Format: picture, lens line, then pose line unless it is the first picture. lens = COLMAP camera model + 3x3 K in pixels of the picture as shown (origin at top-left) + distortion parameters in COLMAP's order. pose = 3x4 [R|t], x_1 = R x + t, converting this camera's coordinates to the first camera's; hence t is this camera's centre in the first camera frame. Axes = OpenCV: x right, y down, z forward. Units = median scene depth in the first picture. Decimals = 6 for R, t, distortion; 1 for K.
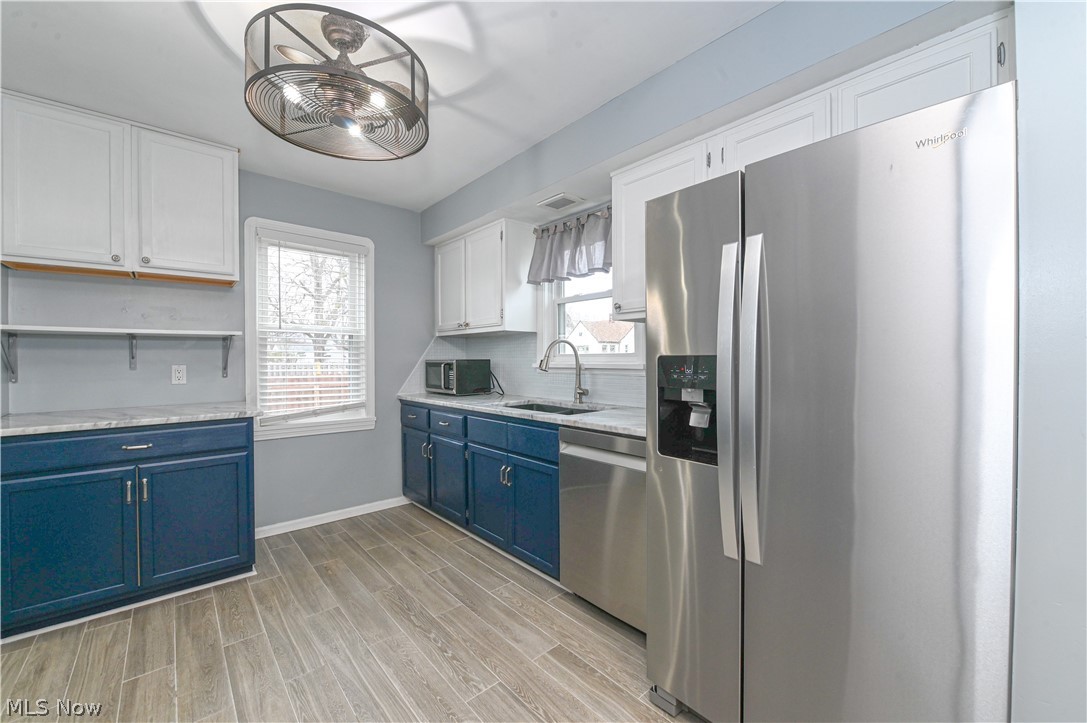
lens RADIAL K [[429.4, 0, 538.4], [0, 429.4, 361.6], [0, 0, 1]] dist [-0.007531, -0.000340]
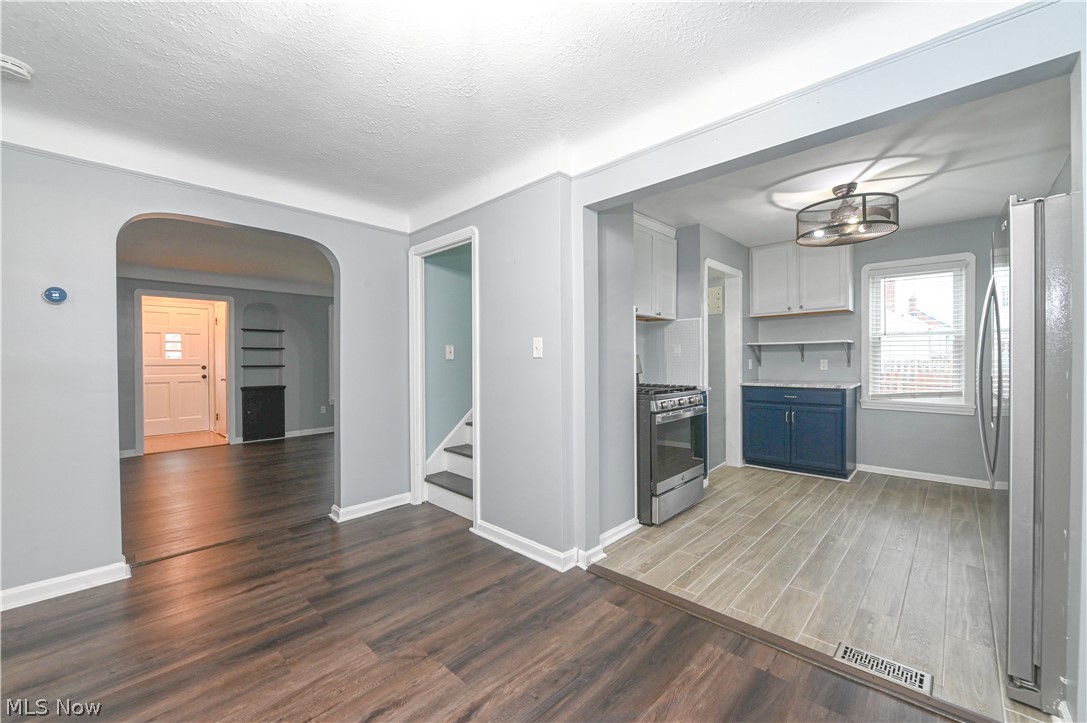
lens RADIAL K [[429.4, 0, 545.8], [0, 429.4, 360.1], [0, 0, 1]] dist [-0.007531, -0.000340]
pose [[0.088797, 0.007530, -0.996021, 0.895608], [0.001389, 0.999970, 0.007684, -0.004698], [0.996049, -0.002066, 0.088784, -0.345740]]
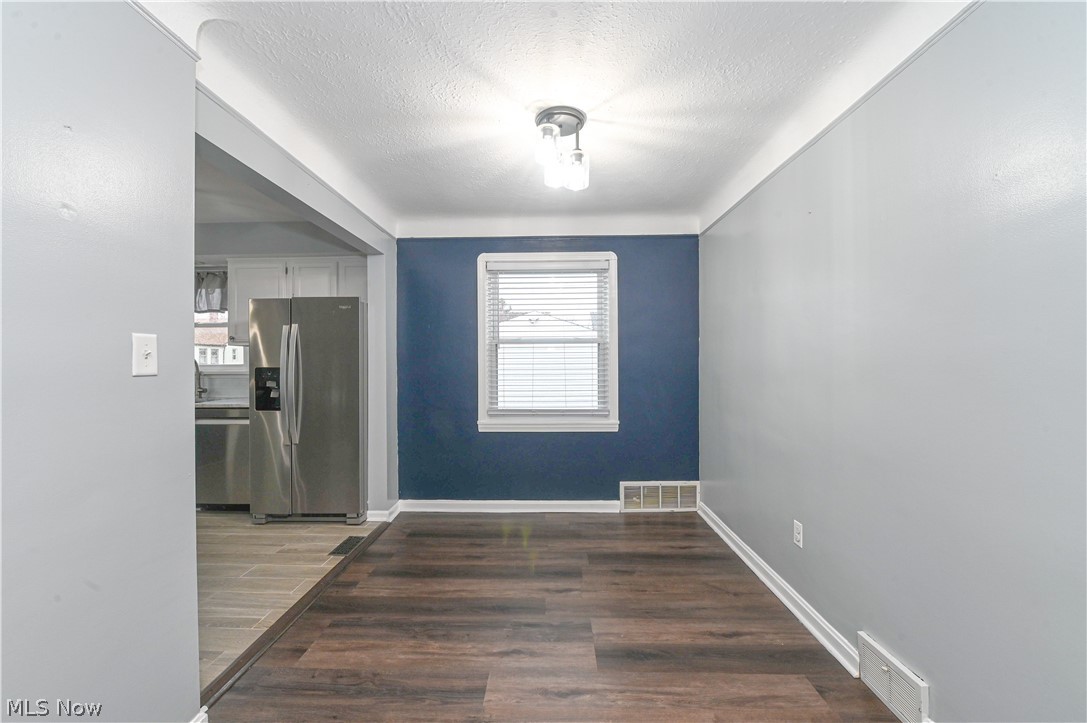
lens RADIAL K [[429.4, 0, 542.8], [0, 429.4, 362.9], [0, 0, 1]] dist [-0.007531, -0.000340]
pose [[0.677189, 0.003996, 0.735798, -0.203804], [0.004798, 0.999940, -0.009846, -0.004593], [-0.735793, 0.010198, 0.677129, -0.944895]]
